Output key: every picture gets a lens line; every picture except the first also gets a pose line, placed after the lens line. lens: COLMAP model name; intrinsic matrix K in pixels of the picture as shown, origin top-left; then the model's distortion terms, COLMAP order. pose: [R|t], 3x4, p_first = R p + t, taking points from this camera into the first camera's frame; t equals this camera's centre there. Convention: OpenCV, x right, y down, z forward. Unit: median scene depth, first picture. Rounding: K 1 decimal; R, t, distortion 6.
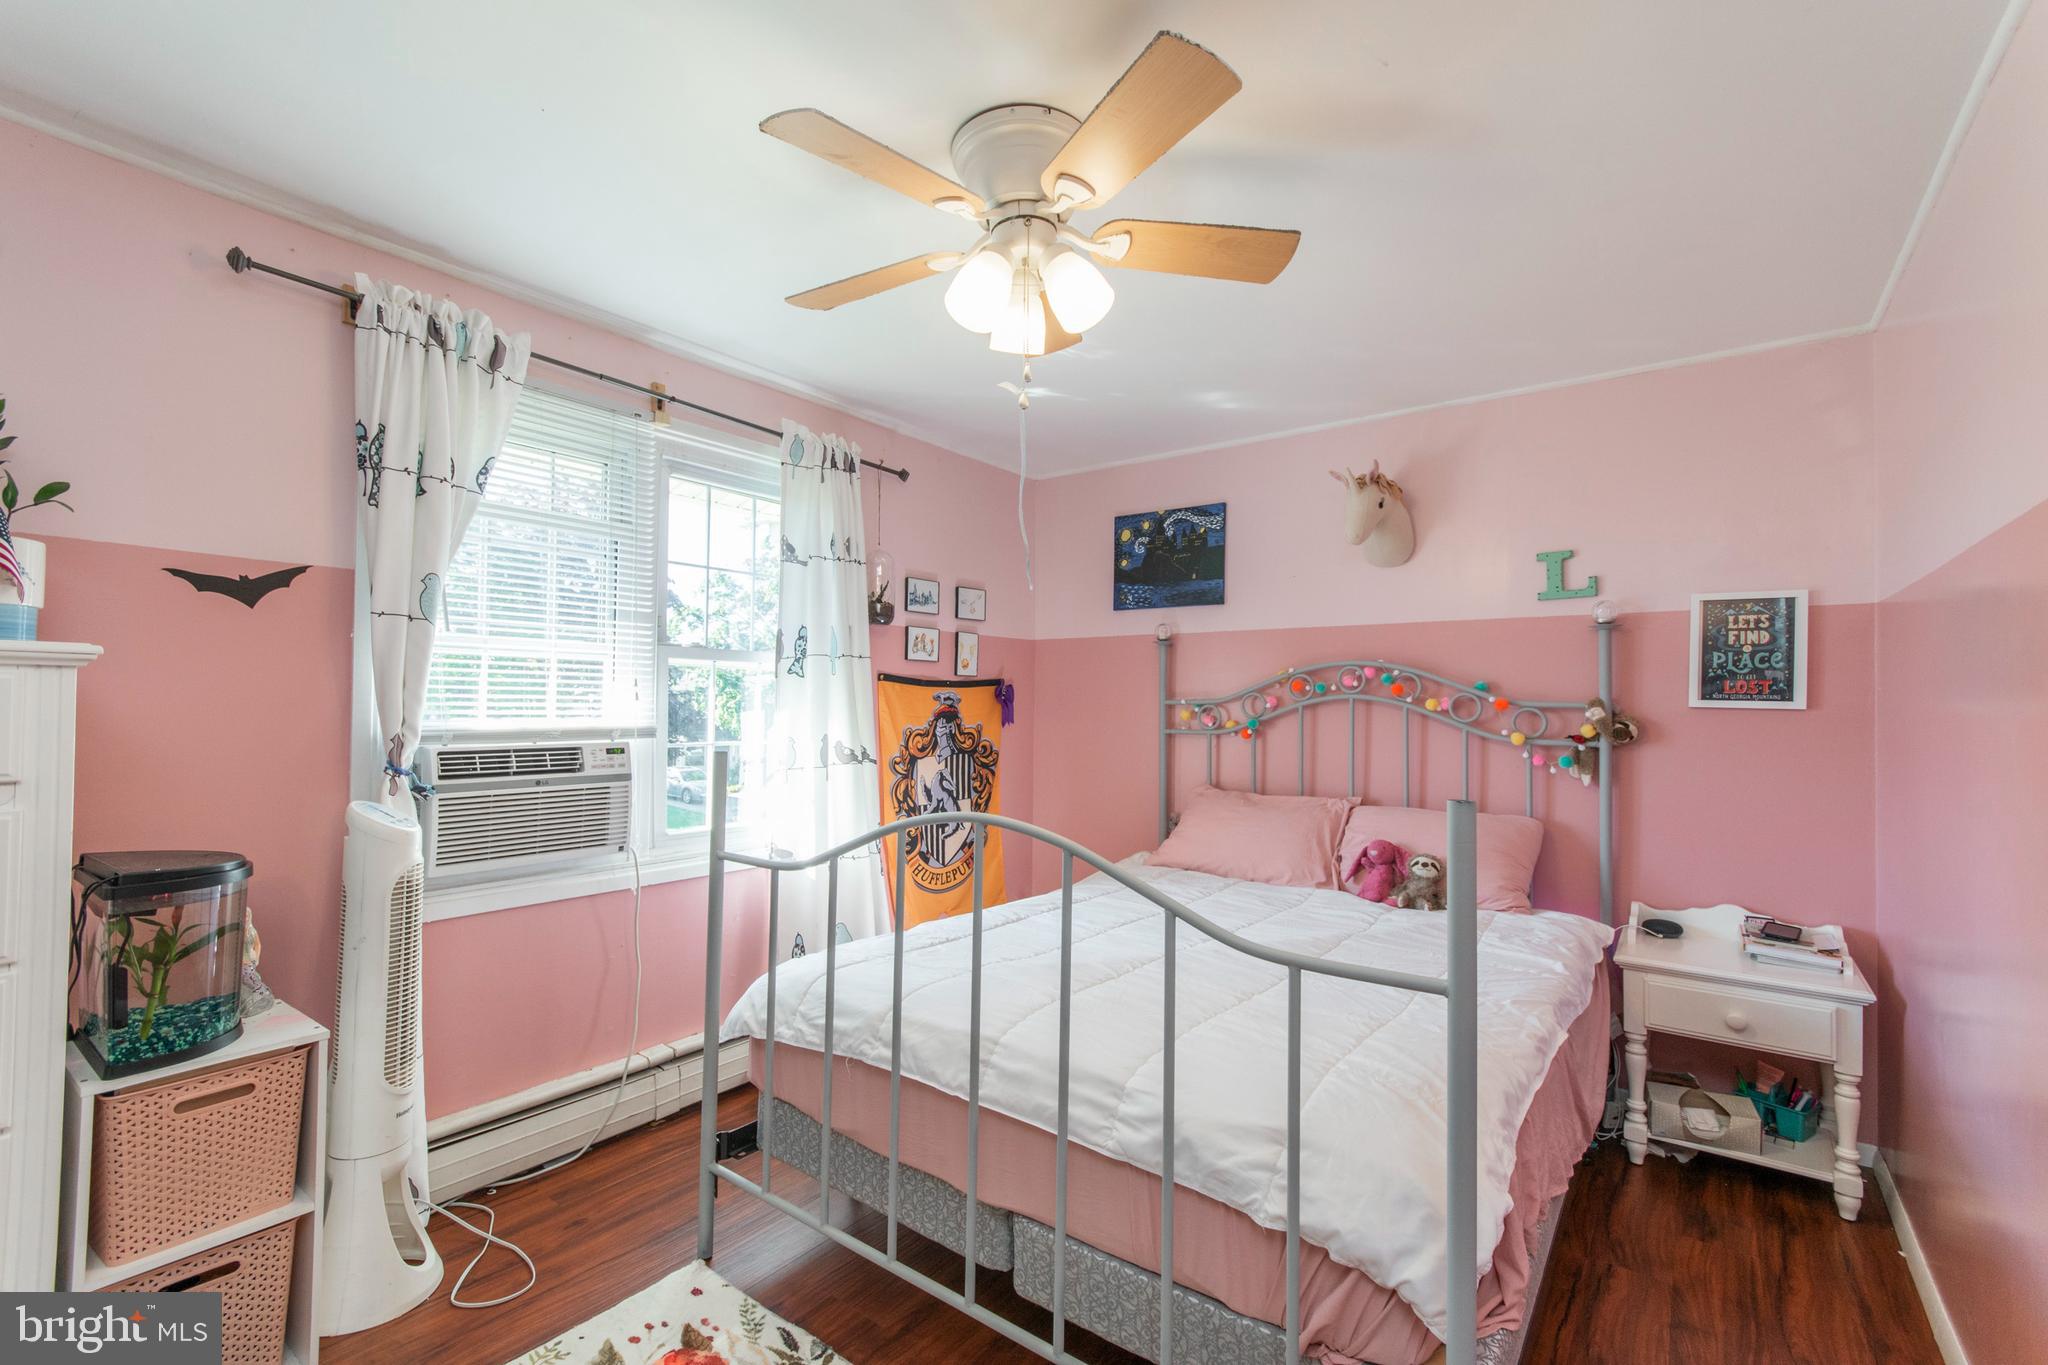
lens RADIAL K [[896.2, 0, 992.2], [0, 896.2, 685.3], [0, 0, 1]] dist [0.001403, 0.000232]
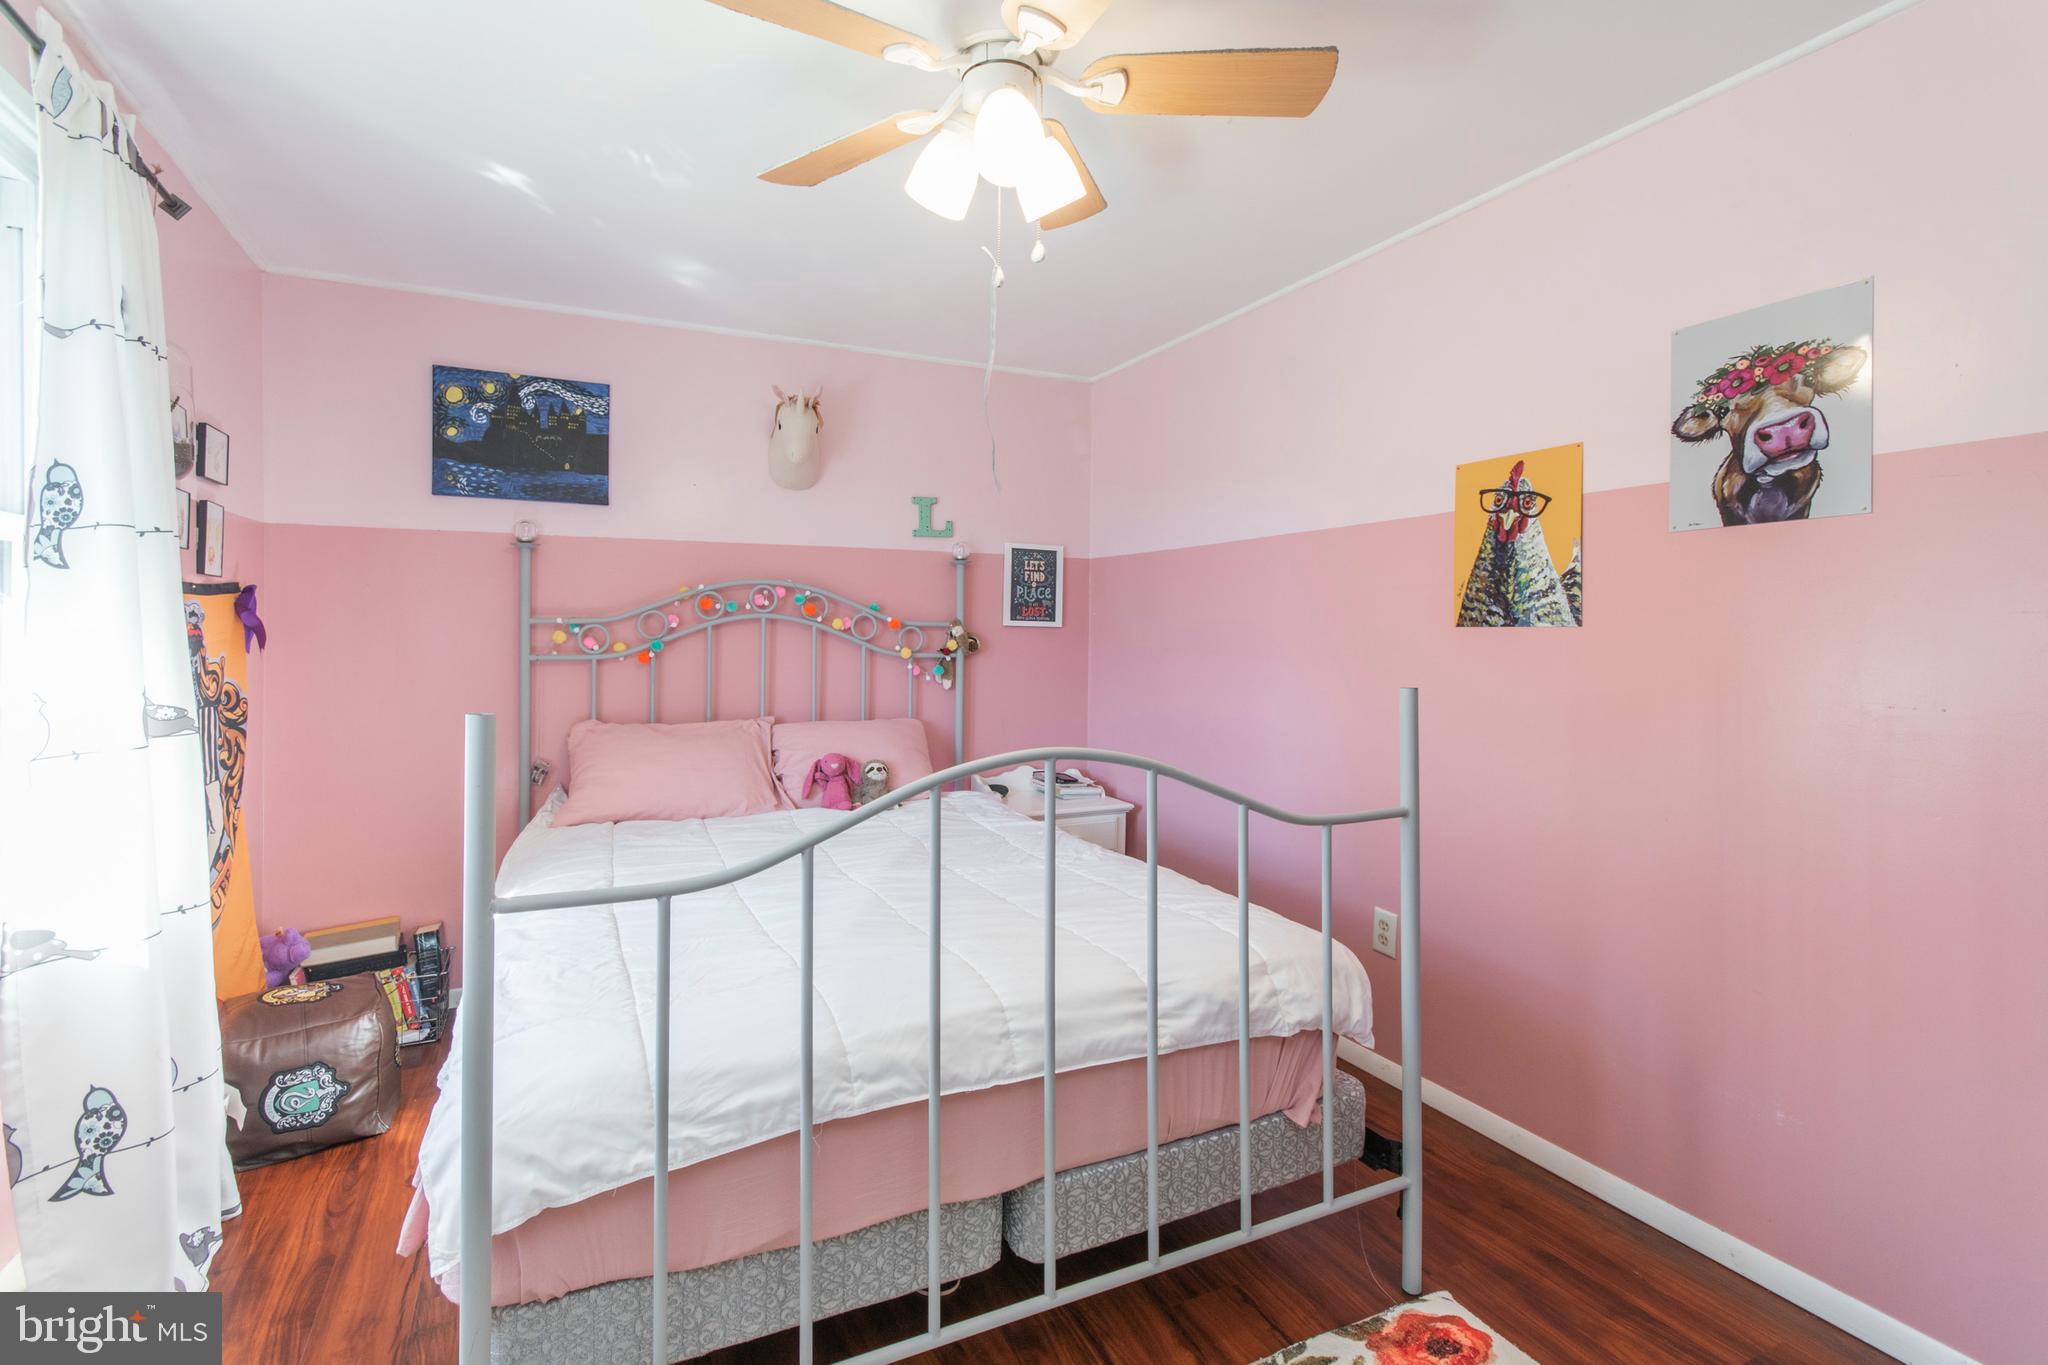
lens RADIAL K [[924.1, 0, 1018.7], [0, 924.1, 638.4], [0, 0, 1]] dist [-0.000176, 0.000136]
pose [[0.458862, -0.013912, 0.888398, -0.421505], [-0.018280, 0.999518, 0.025094, 0.007456], [-0.888319, -0.027754, 0.458387, 0.312262]]
